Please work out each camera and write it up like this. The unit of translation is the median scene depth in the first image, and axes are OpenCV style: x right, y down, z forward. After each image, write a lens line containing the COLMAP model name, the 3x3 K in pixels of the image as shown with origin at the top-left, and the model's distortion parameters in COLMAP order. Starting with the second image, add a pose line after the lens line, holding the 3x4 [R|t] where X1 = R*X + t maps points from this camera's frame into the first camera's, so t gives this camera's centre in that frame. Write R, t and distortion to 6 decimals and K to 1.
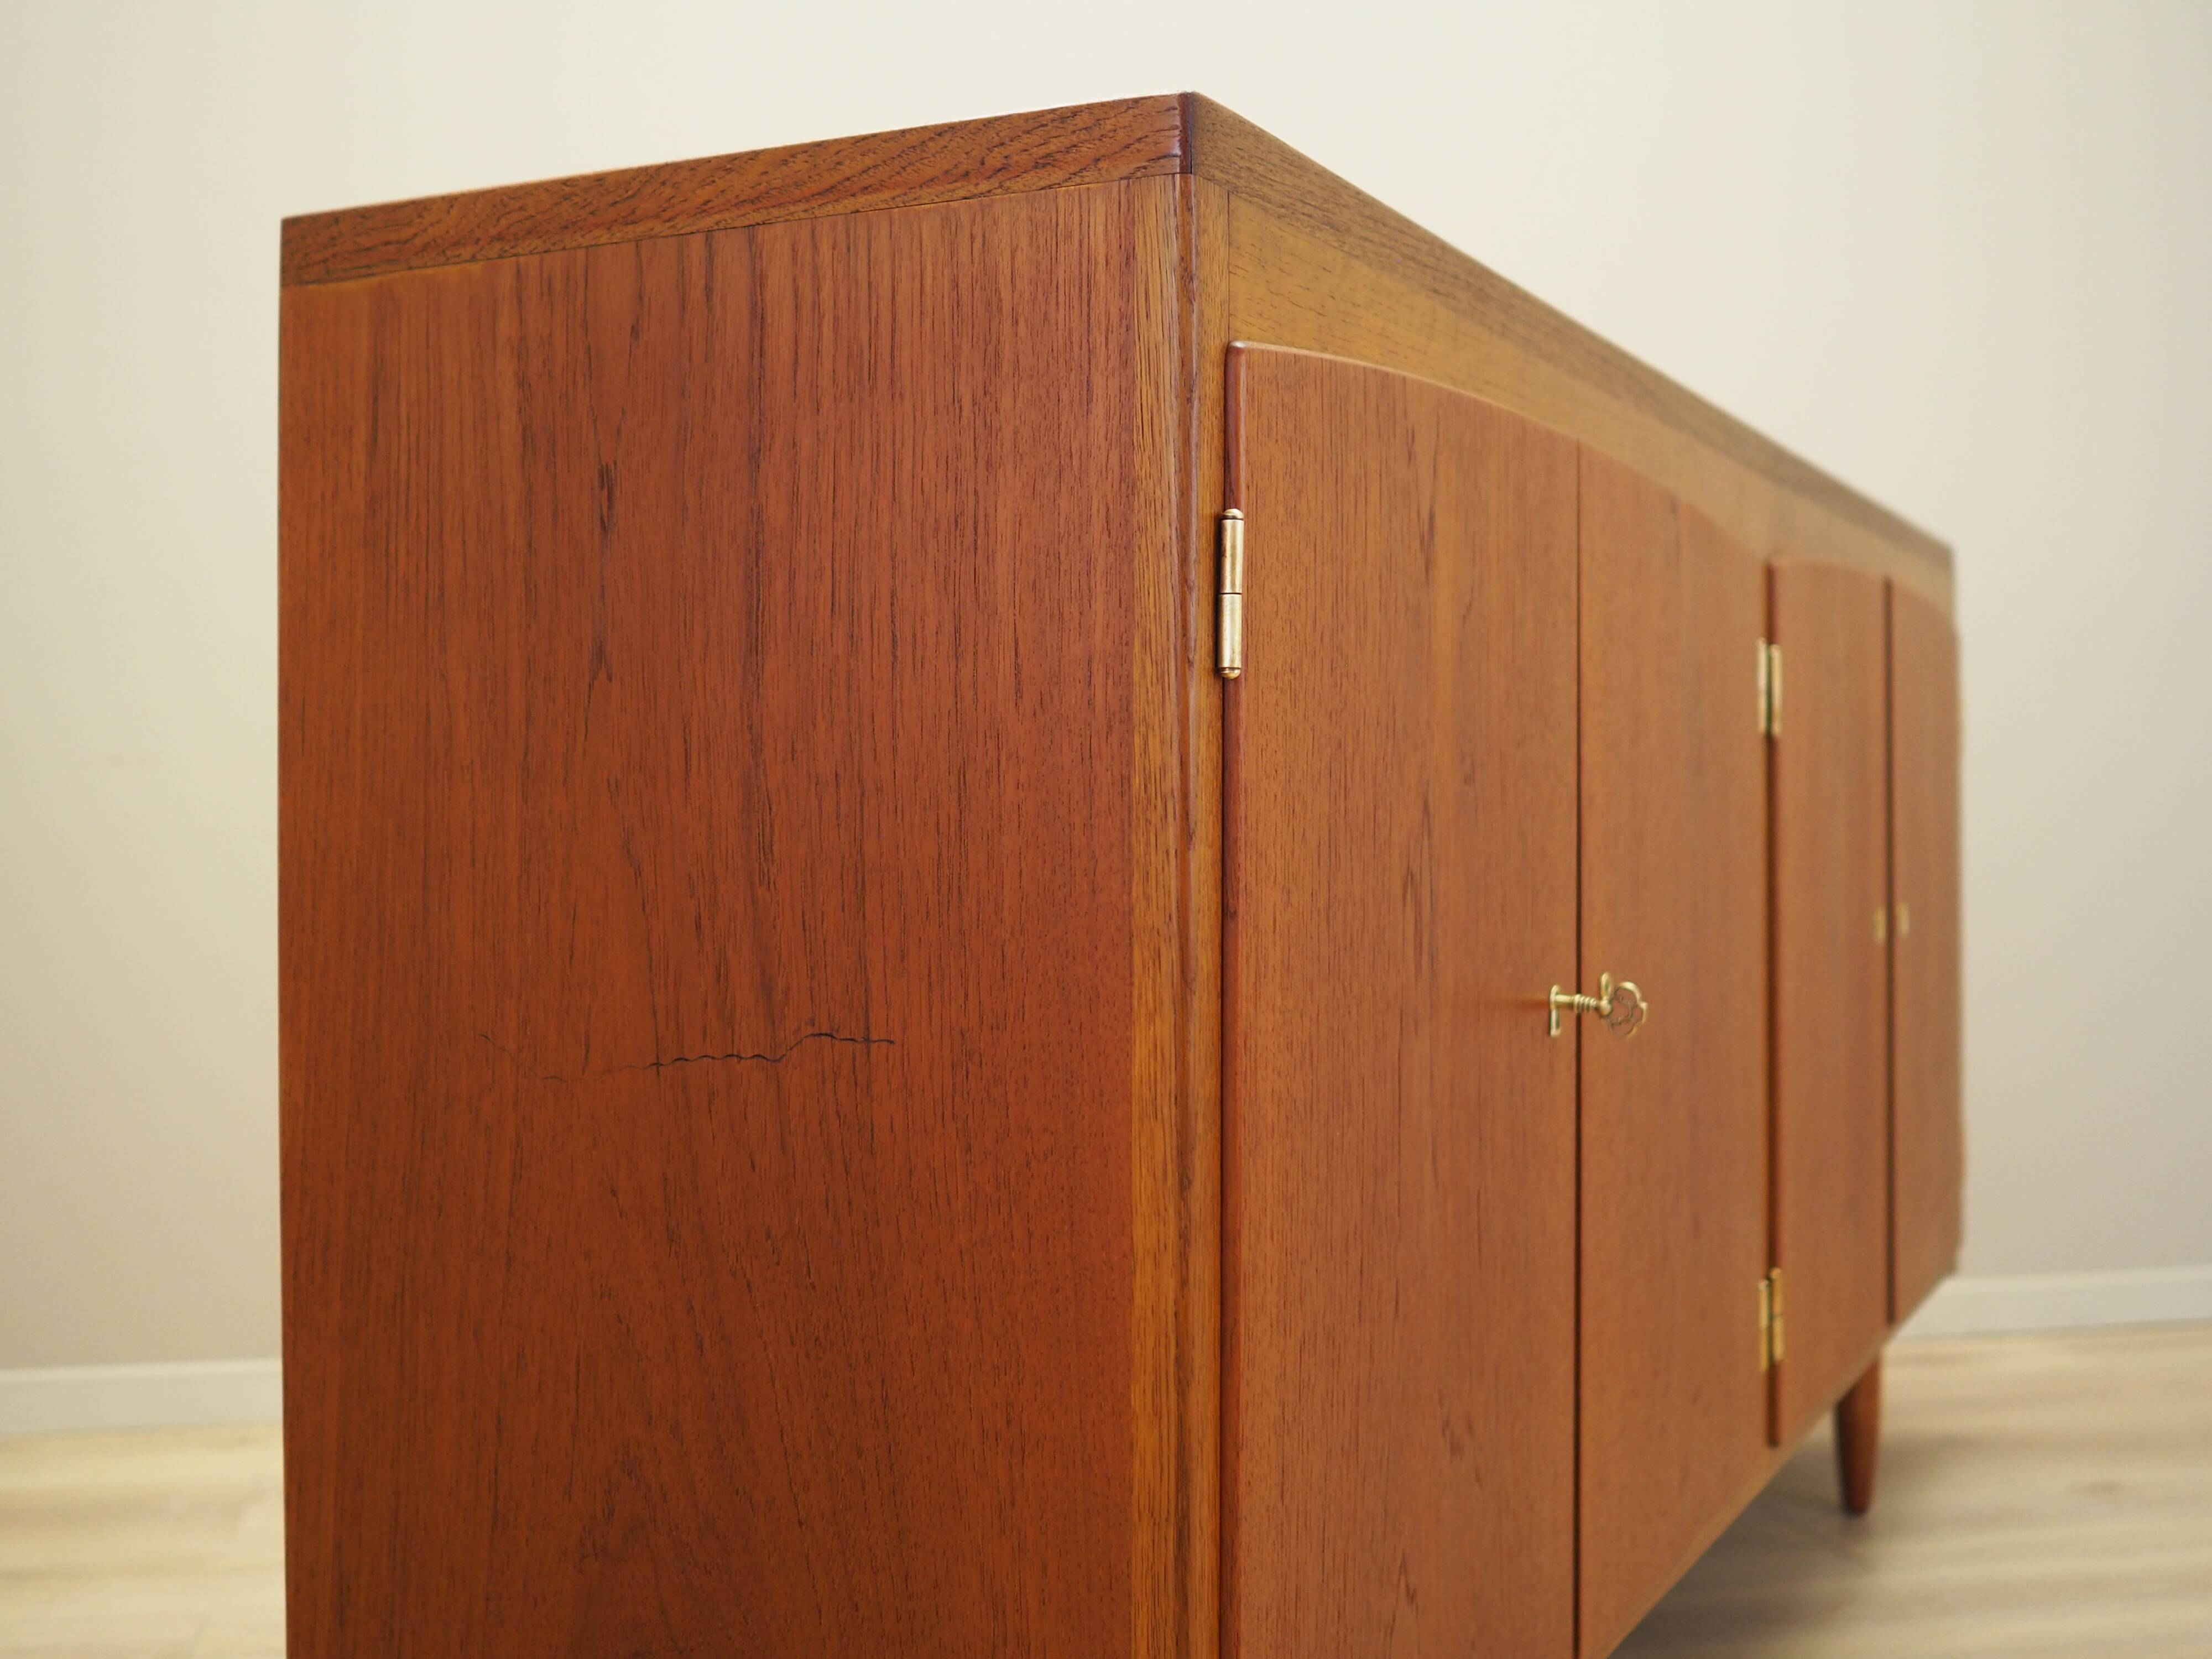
lens RADIAL K [[2446.5, 0, 1106.0], [0, 2446.5, 829.5], [0, 0, 1]] dist [-0.022419, 0.004024]
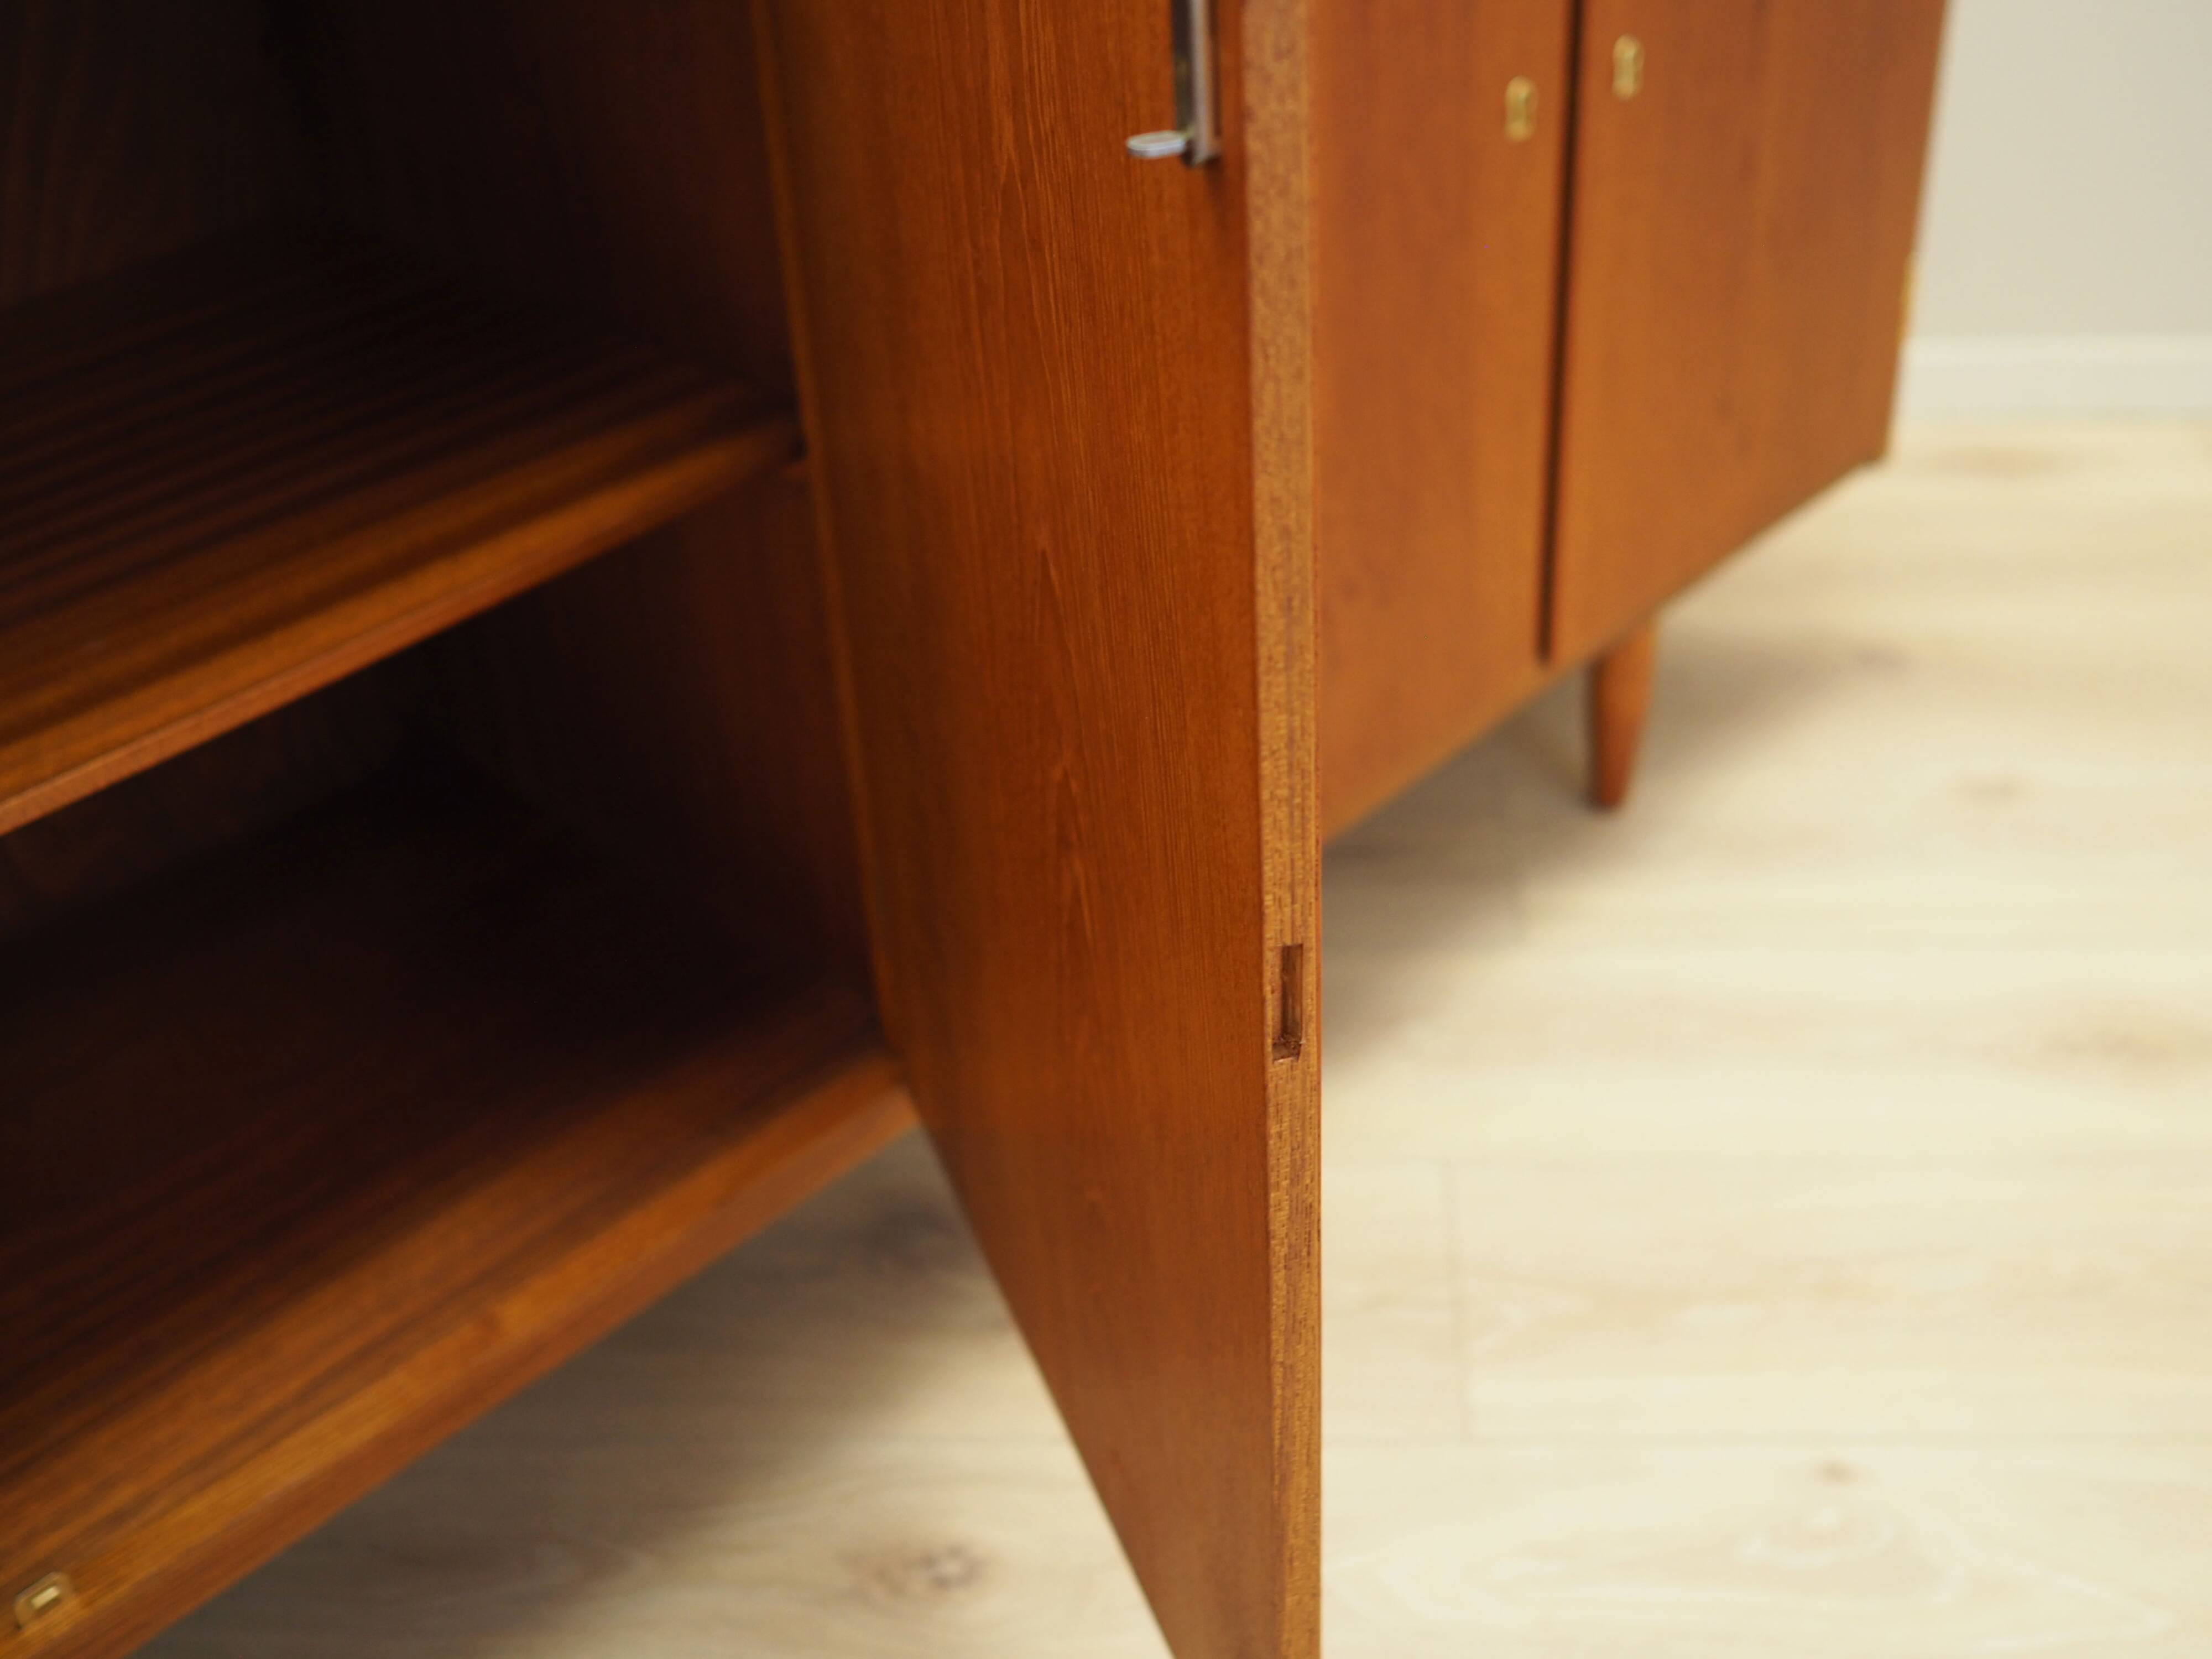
lens RADIAL K [[2401.7, 0, 1168.1], [0, 2401.7, 738.0], [0, 0, 1]] dist [-0.023814, 0.008472]
pose [[0.966018, 0.110279, -0.233769, 0.847971], [0.027503, 0.855426, 0.517195, -0.299038], [0.257007, -0.506049, 0.823324, 0.900022]]
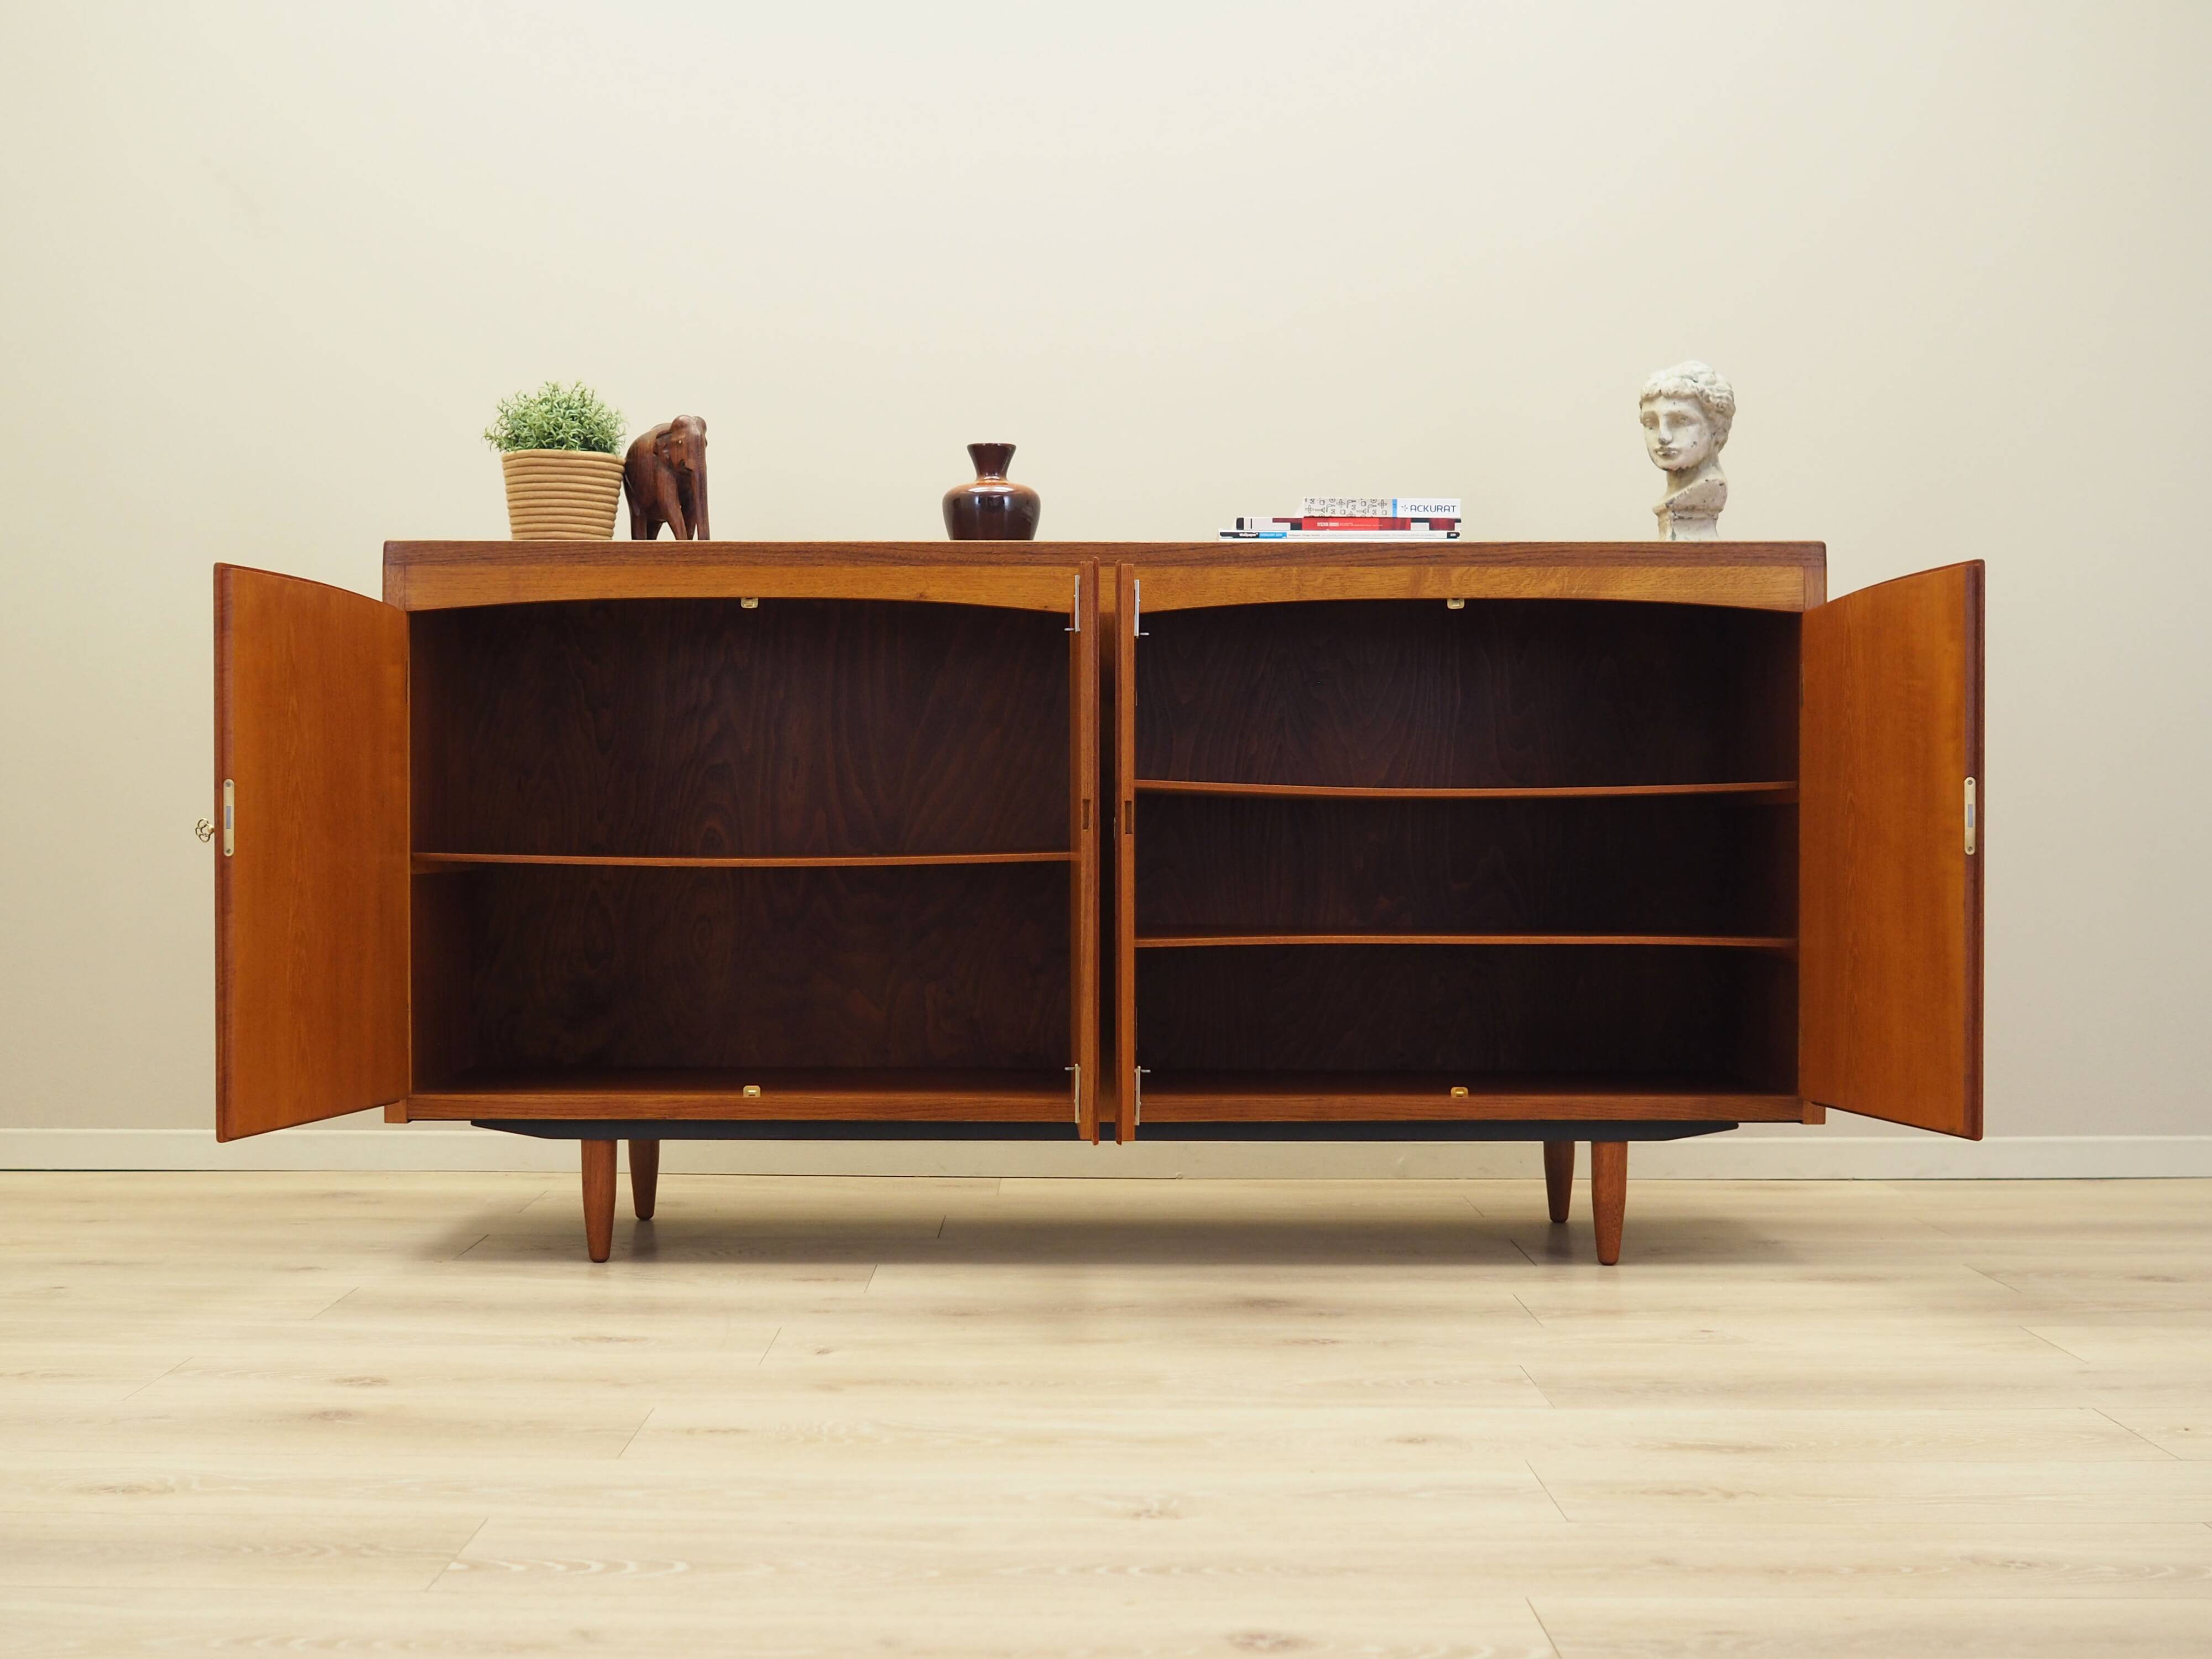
lens RADIAL K [[2591.5, 0, 1106.0], [0, 2591.5, 829.5], [0, 0, 1]] dist [-0.001905, -0.000658]
pose [[0.474866, 0.007178, -0.880029, 3.566795], [-0.011115, 0.999936, 0.002158, 0.087388], [0.879988, 0.008757, 0.474915, 0.134381]]
